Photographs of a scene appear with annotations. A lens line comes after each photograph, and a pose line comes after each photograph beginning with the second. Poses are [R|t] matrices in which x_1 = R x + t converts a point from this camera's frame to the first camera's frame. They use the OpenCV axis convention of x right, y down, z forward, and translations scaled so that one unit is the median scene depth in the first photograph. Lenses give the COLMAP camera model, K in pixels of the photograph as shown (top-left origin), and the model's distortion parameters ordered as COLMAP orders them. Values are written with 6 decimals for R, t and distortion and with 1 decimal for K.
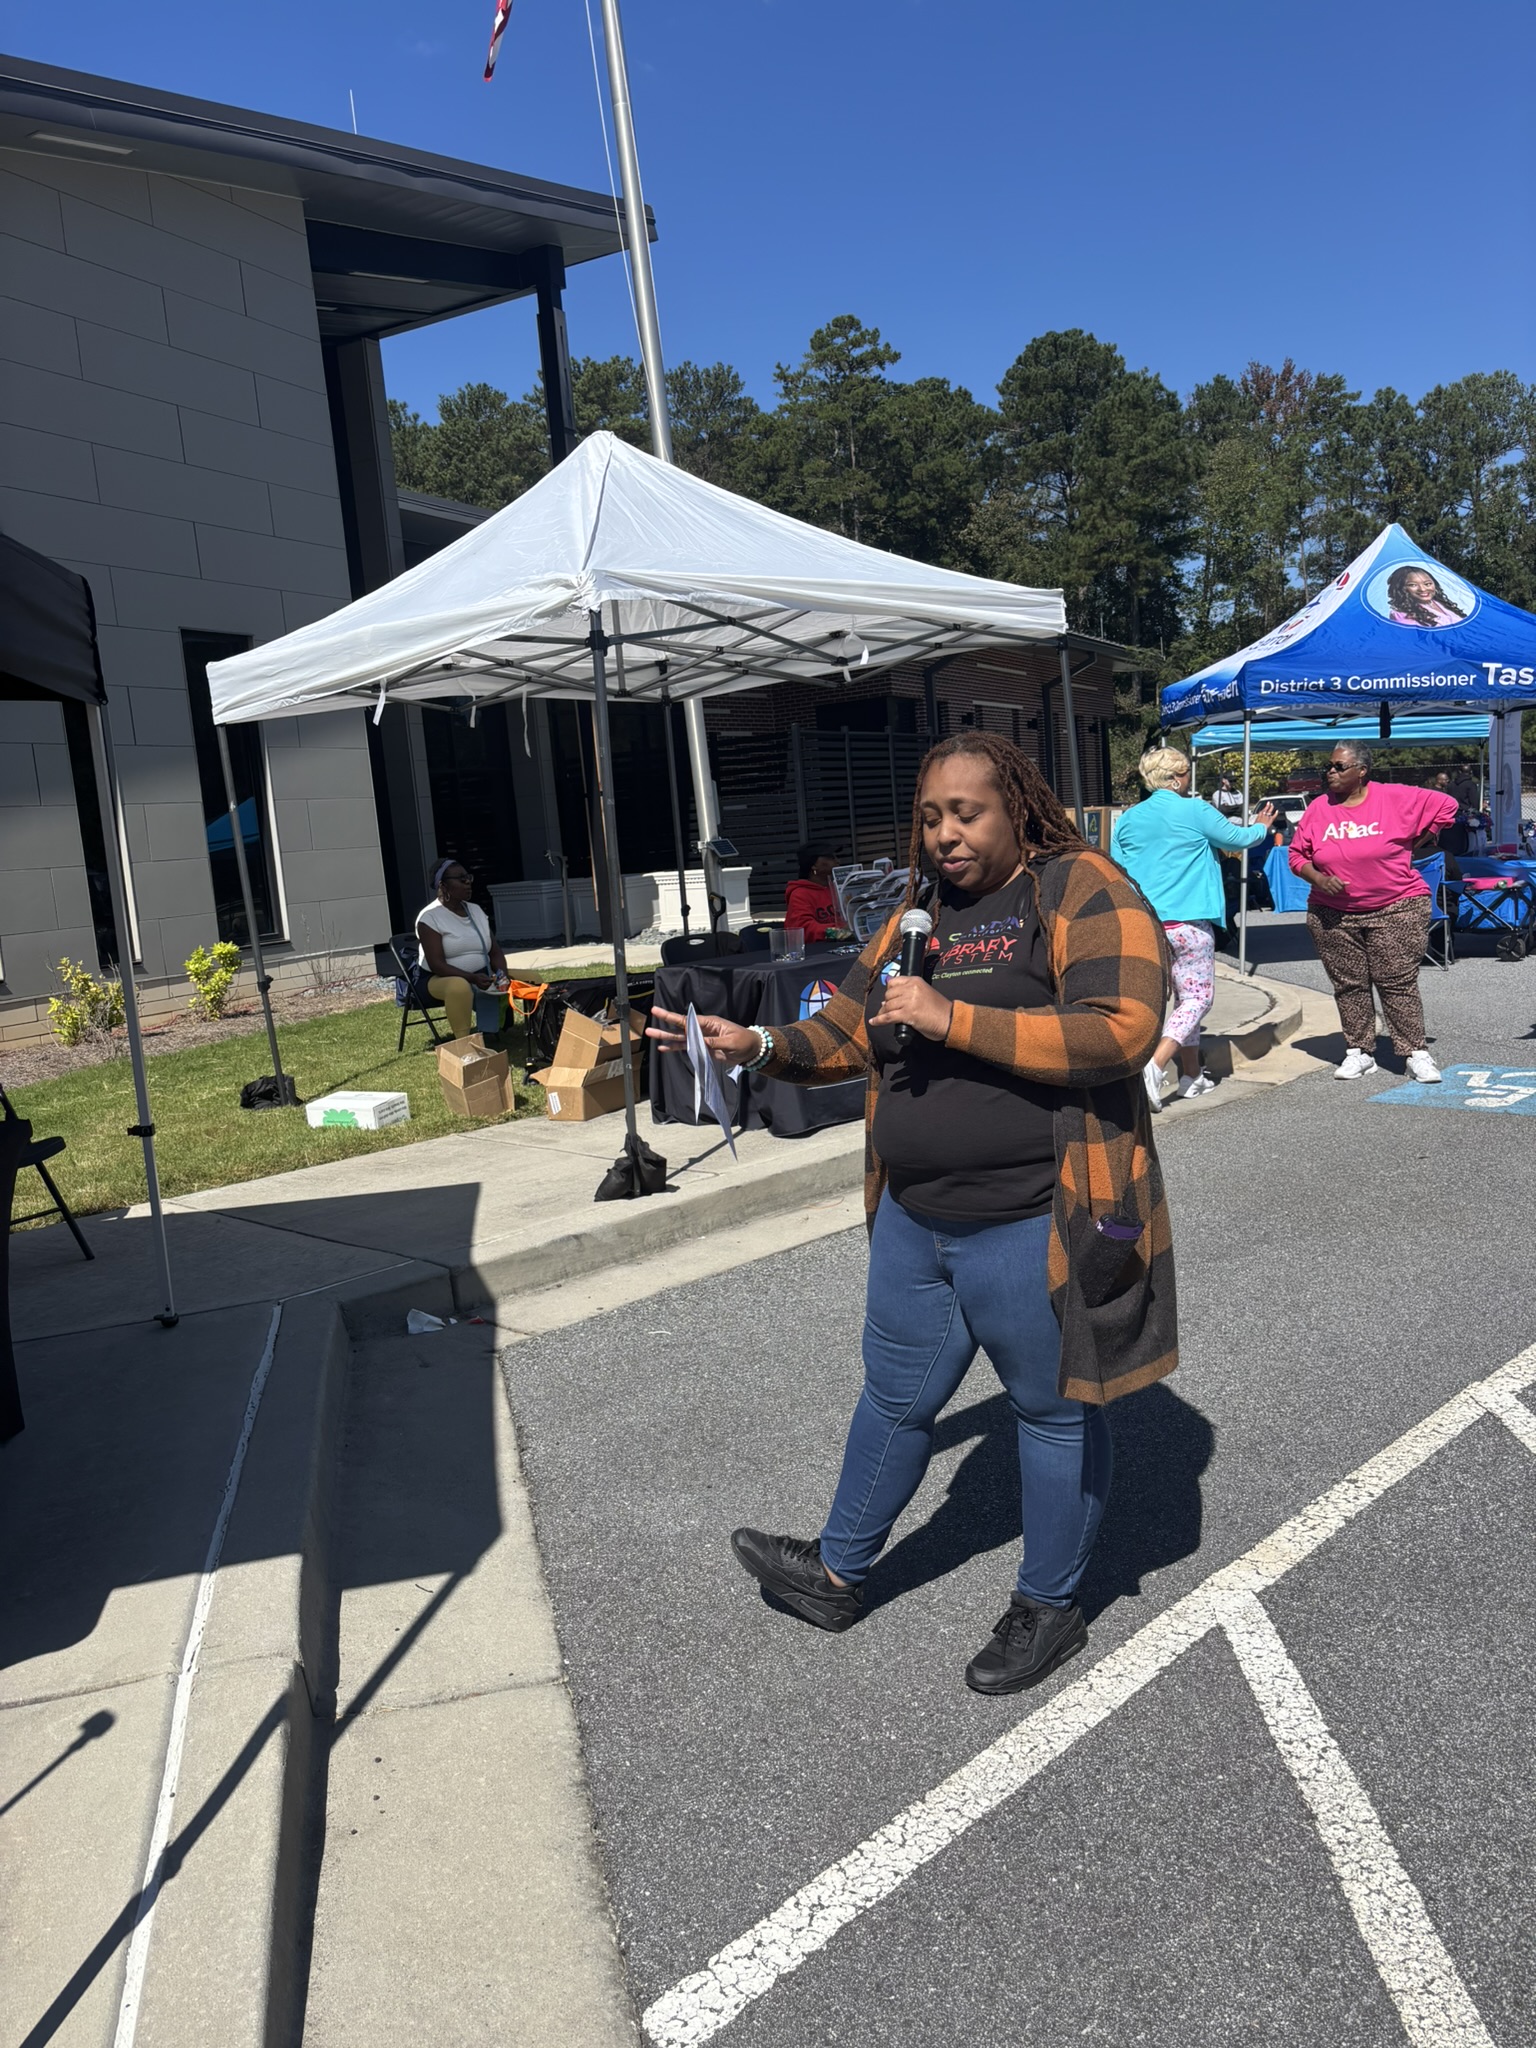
lens RADIAL K [[1545.2, 0, 791.6], [0, 1545.2, 1025.5], [0, 0, 1]] dist [0.030173, -0.033162]
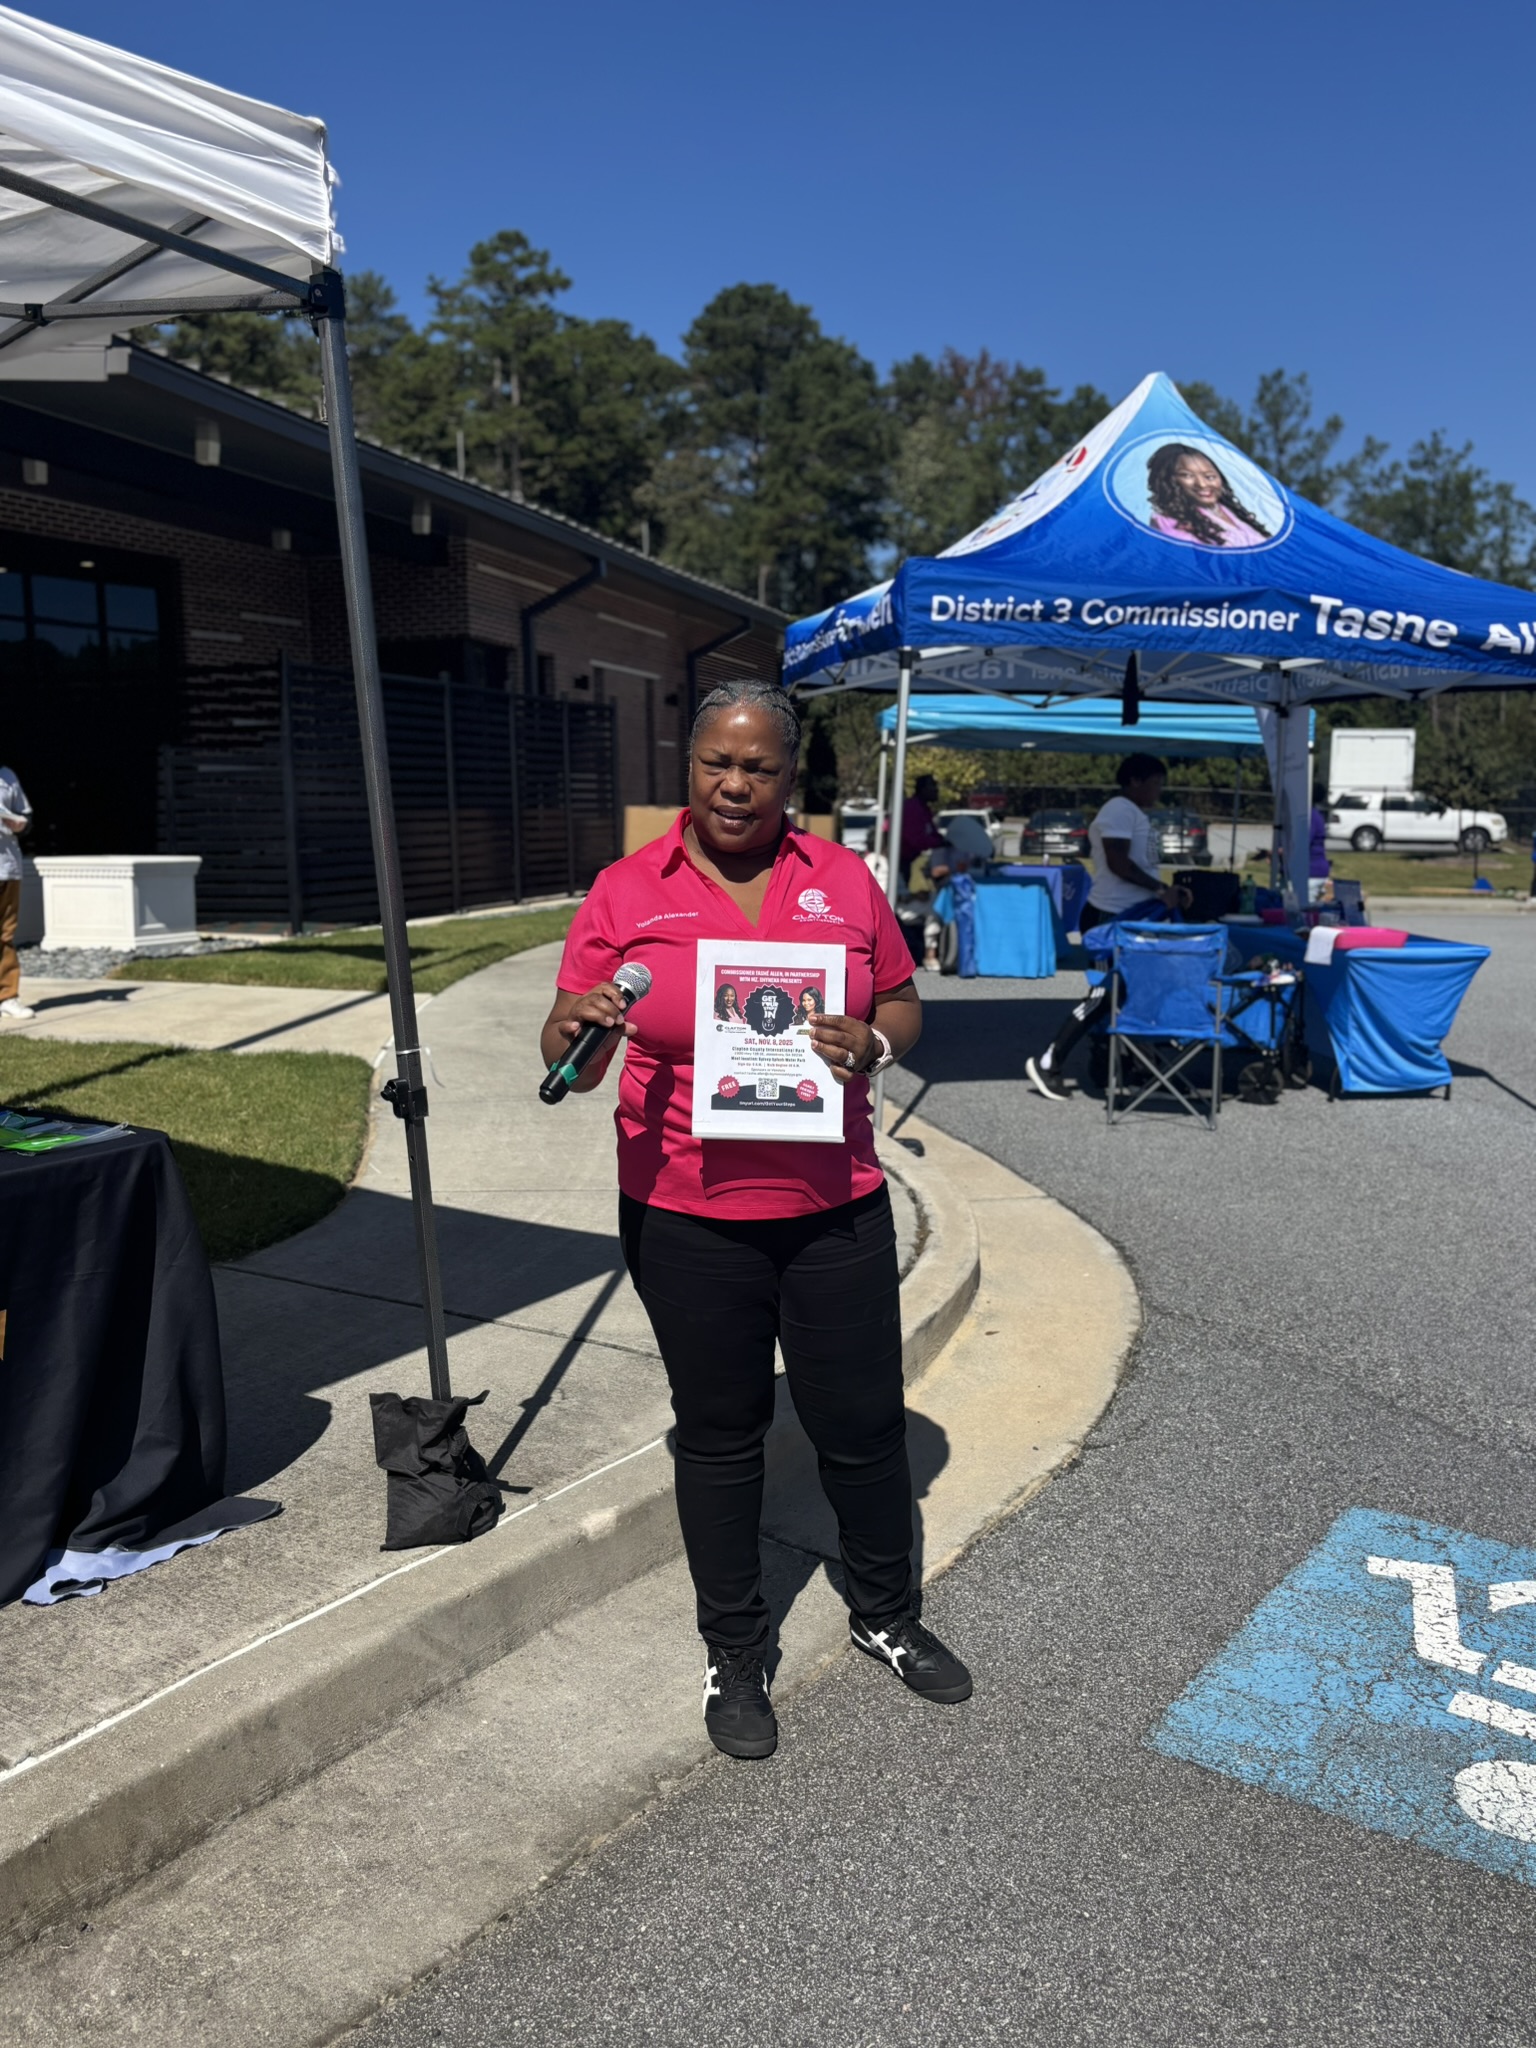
lens RADIAL K [[1651.3, 0, 749.9], [0, 1651.3, 1016.9], [0, 0, 1]] dist [0.024626, -0.032549]
pose [[0.982281, 0.045299, 0.181858, 0.081456], [-0.044161, 0.998971, -0.010307, -0.038990], [-0.182138, 0.002094, 0.983271, 0.256159]]
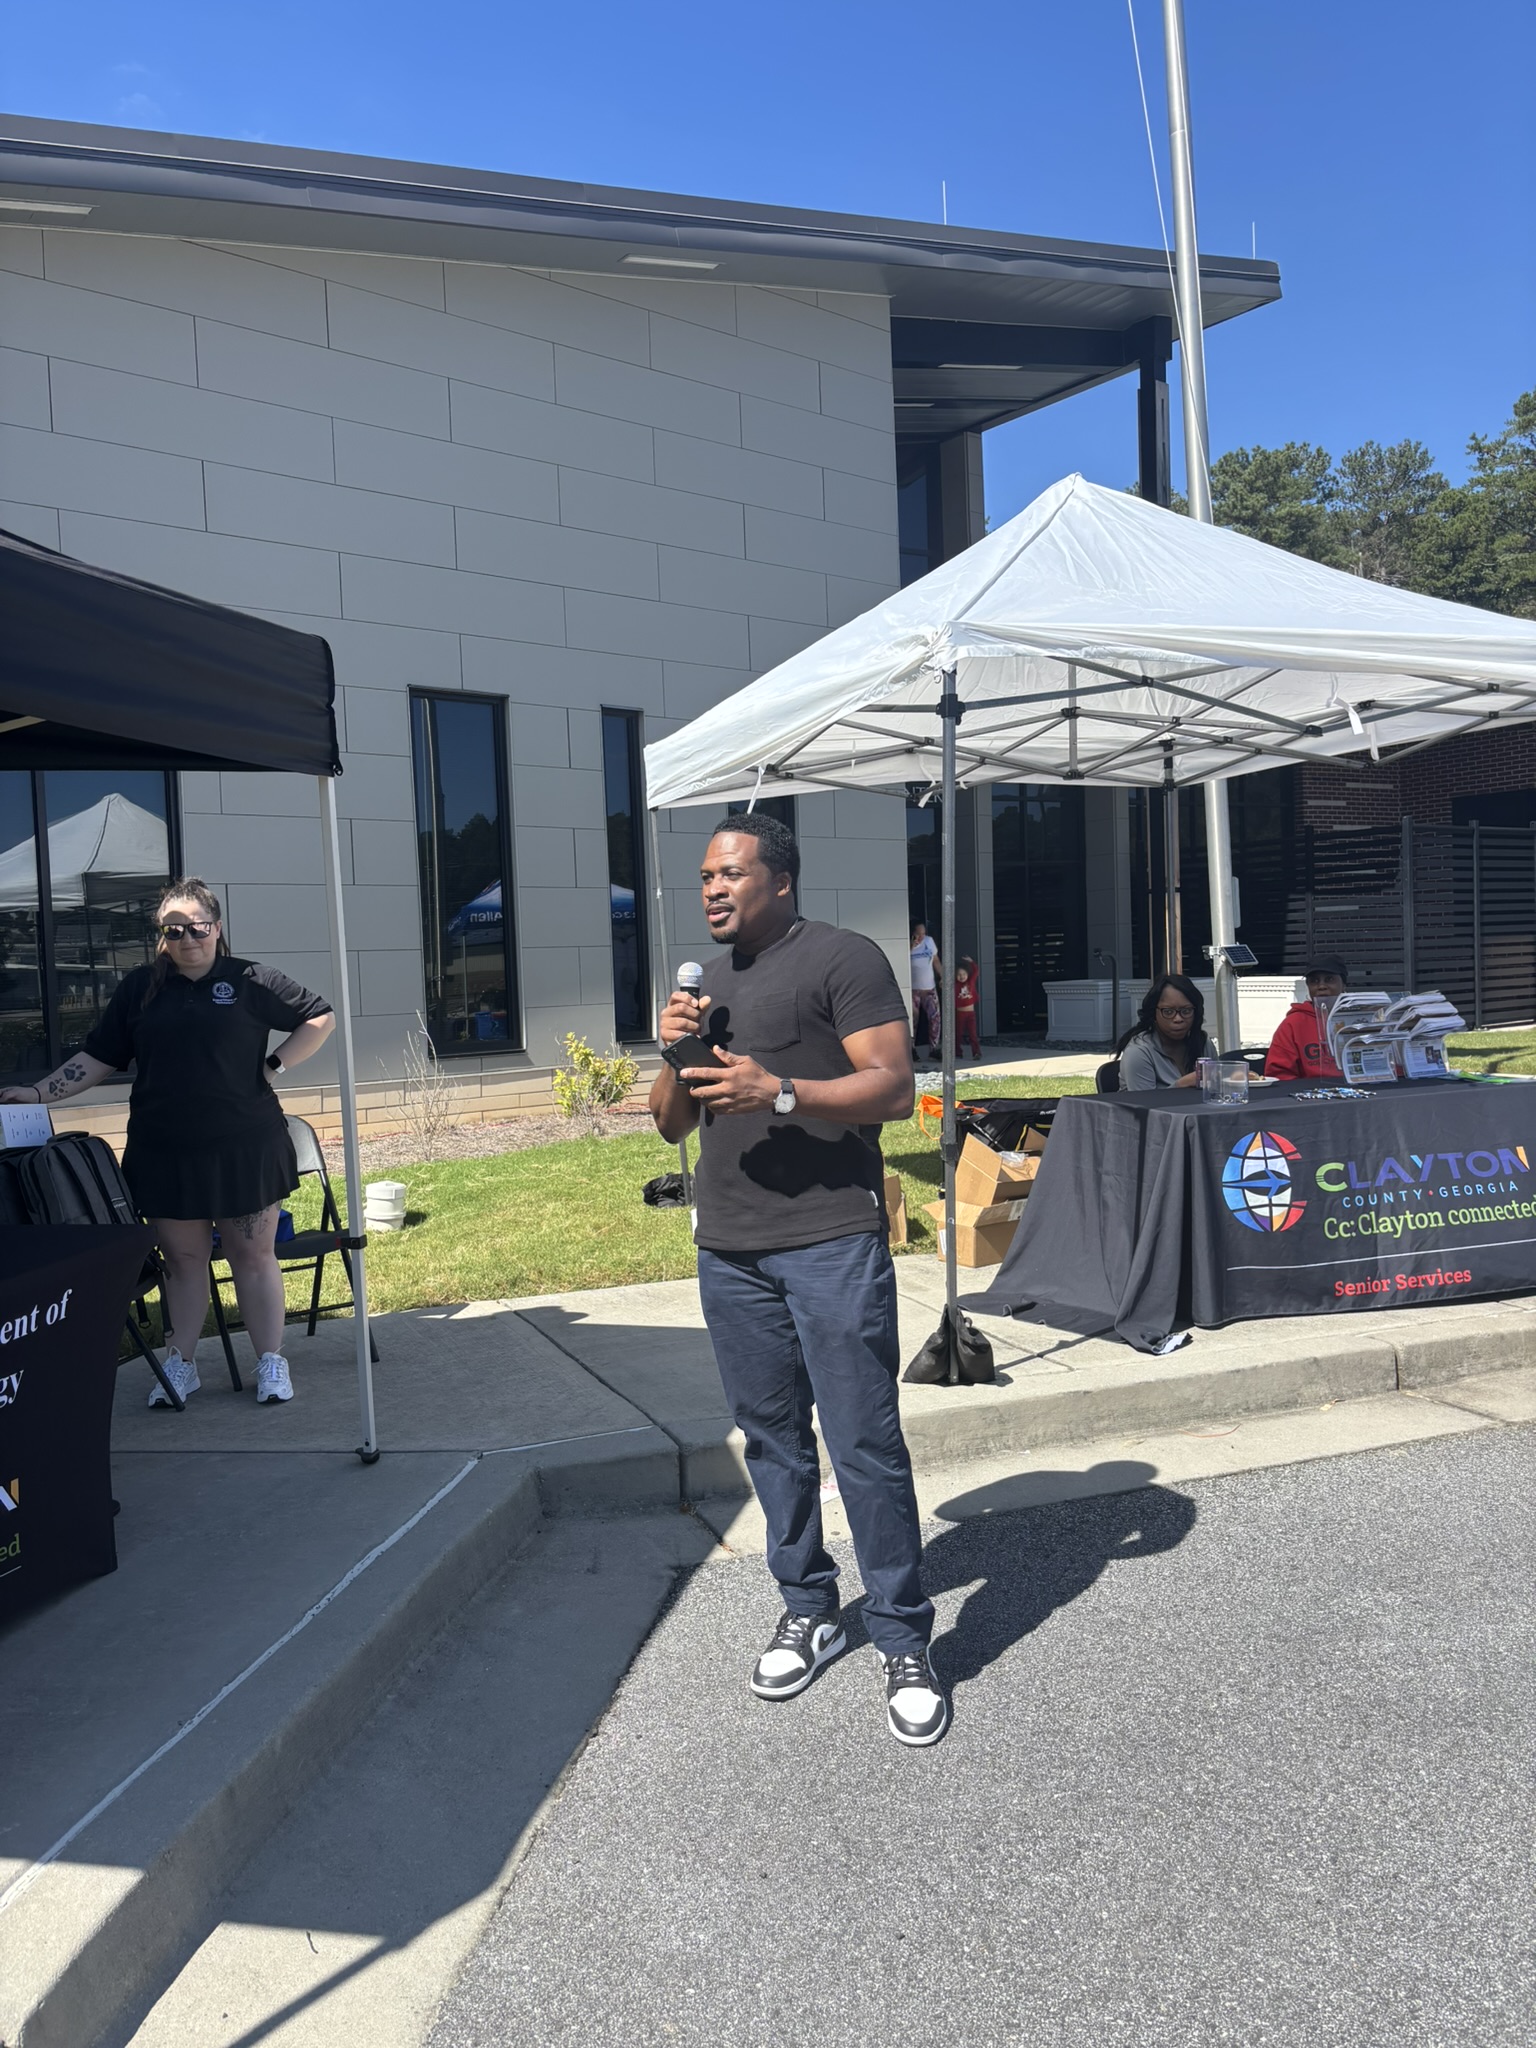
lens RADIAL K [[1545.2, 0, 754.8], [0, 1545.2, 1030.8], [0, 0, 1]] dist [0.030173, -0.033162]
pose [[0.908901, 0.068356, -0.411372, 0.038144], [-0.091382, 0.995145, -0.036545, -0.010247], [0.406877, 0.070808, 0.910734, 0.061585]]
